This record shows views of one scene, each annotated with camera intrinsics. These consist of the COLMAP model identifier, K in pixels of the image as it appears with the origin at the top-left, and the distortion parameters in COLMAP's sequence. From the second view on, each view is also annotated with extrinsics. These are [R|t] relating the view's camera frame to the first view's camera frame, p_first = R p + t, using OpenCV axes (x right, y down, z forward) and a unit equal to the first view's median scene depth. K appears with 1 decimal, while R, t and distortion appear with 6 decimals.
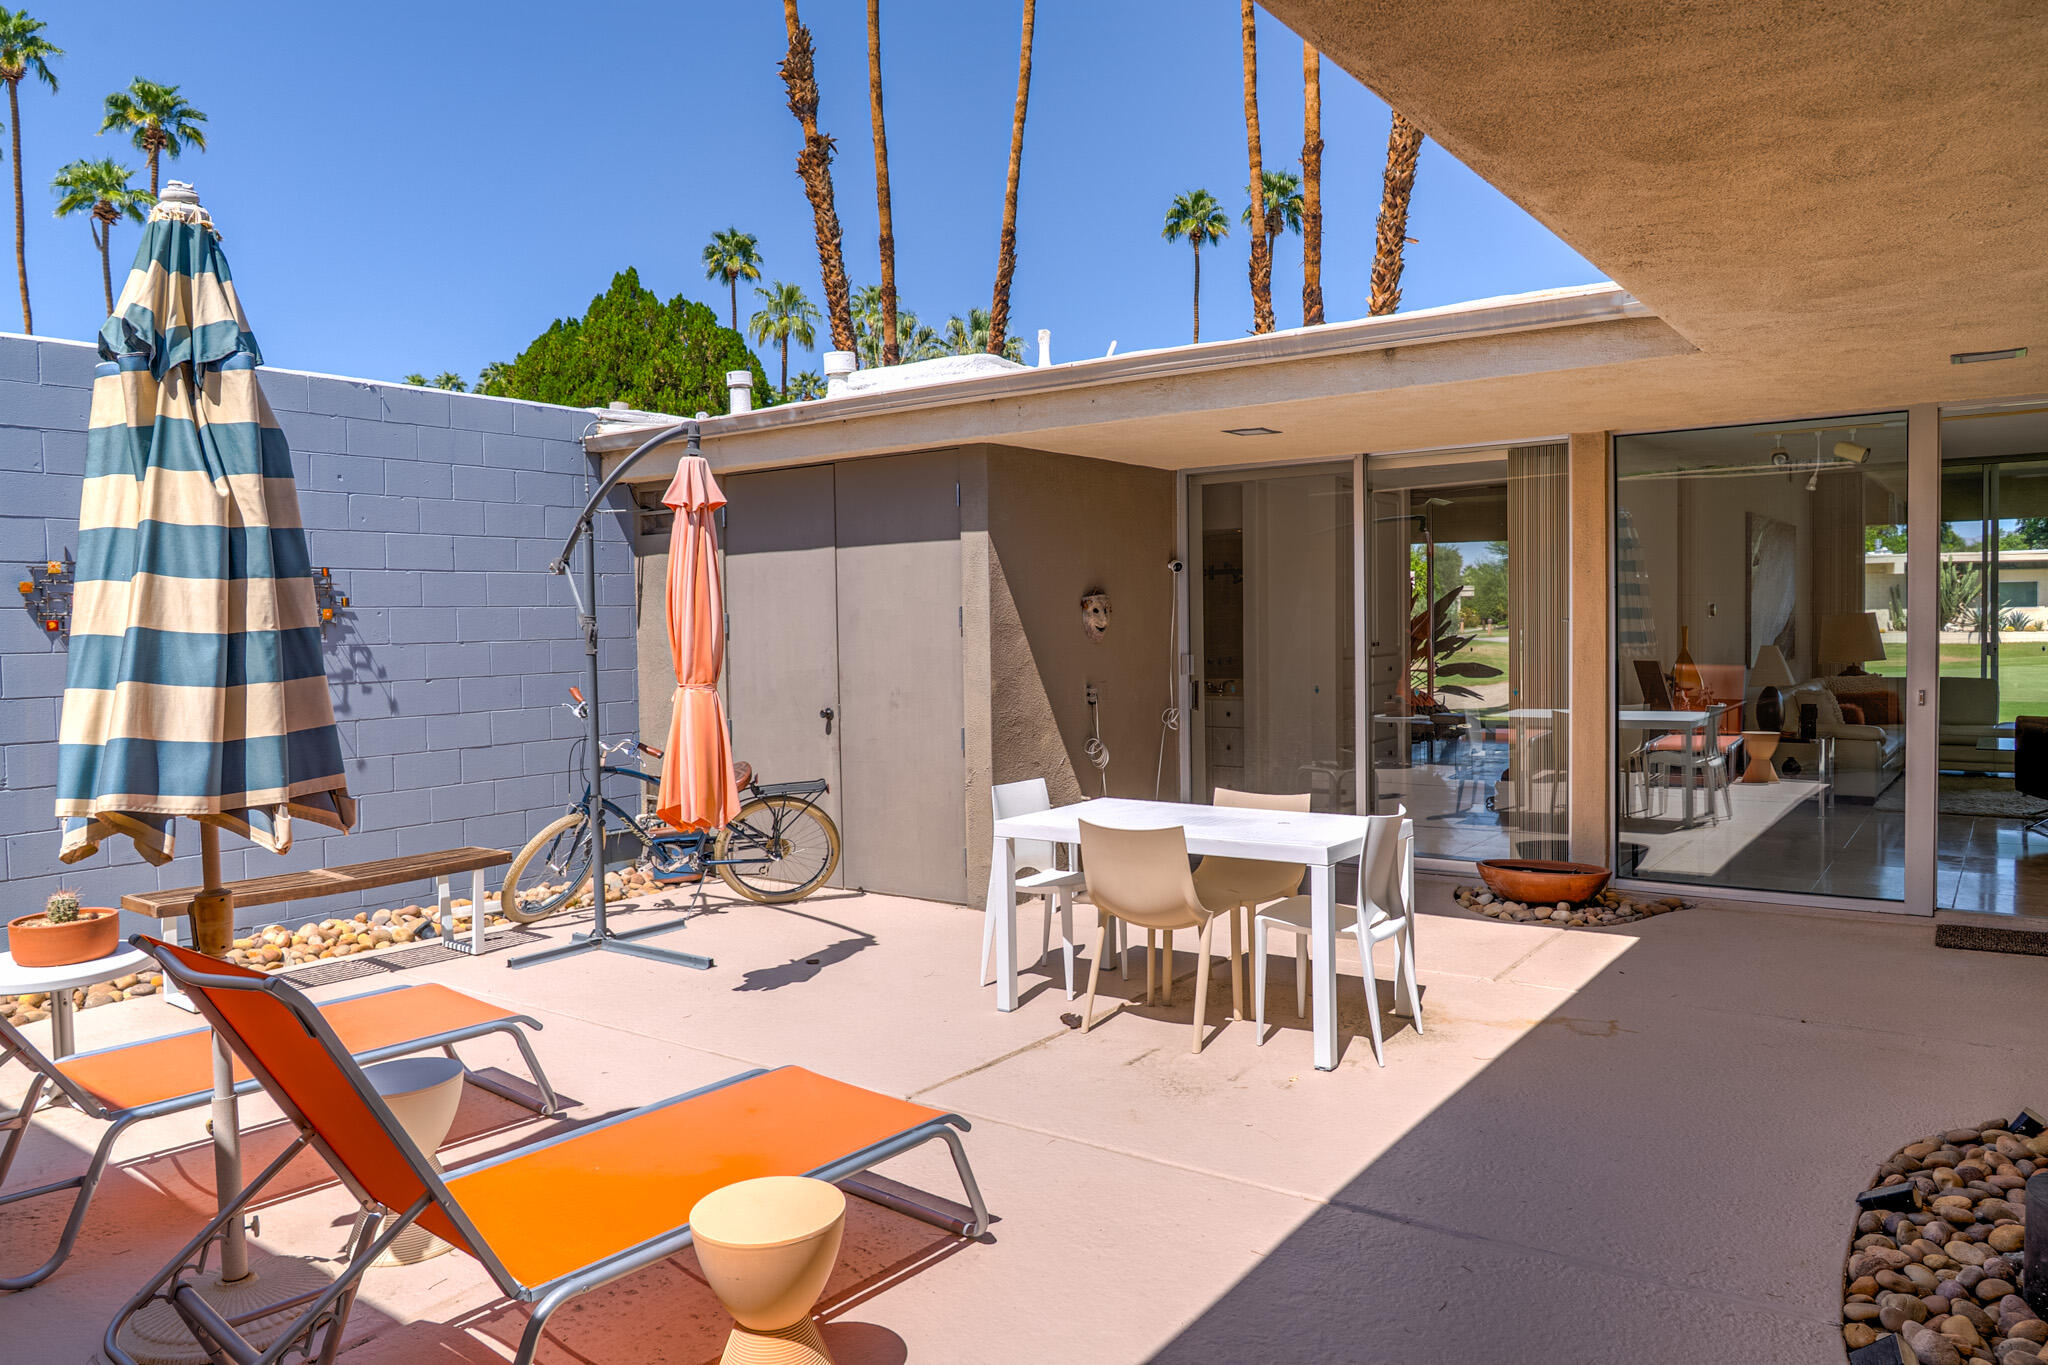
lens RADIAL K [[1403.4, 0, 1026.3], [0, 1403.4, 681.3], [0, 0, 1]] dist [-0.022257, 0.009781]
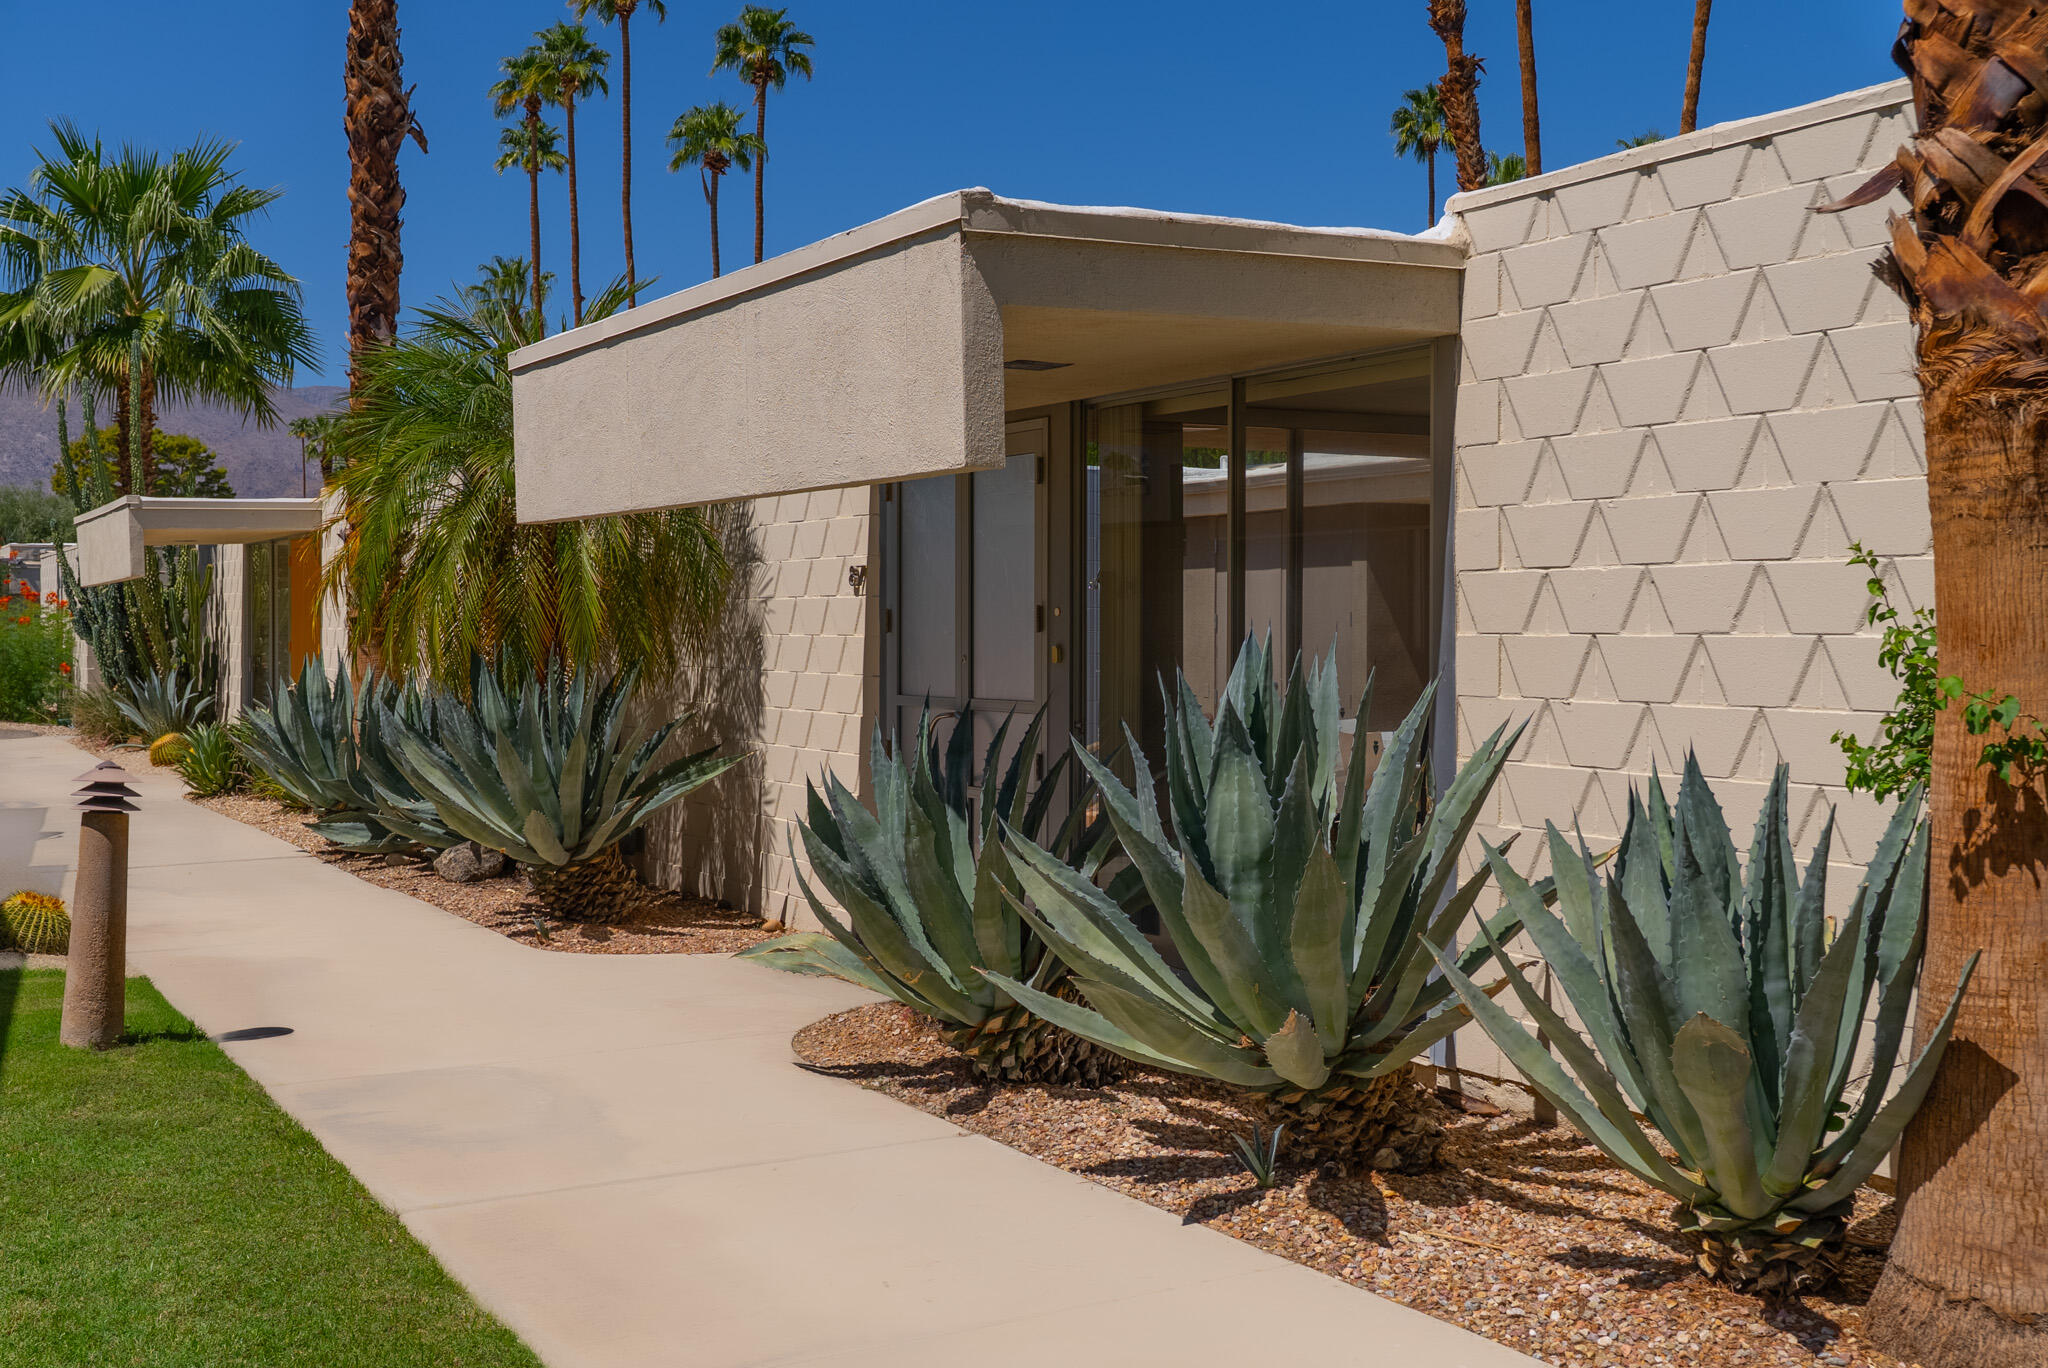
lens RADIAL K [[2142.7, 0, 1024.3], [0, 2142.7, 682.8], [0, 0, 1]] dist [0.000598, 0.000000]
pose [[0.917410, 0.024590, -0.397183, 0.085268], [-0.030270, 0.999509, -0.008036, 0.008231], [0.396791, 0.019395, 0.917704, -0.192672]]
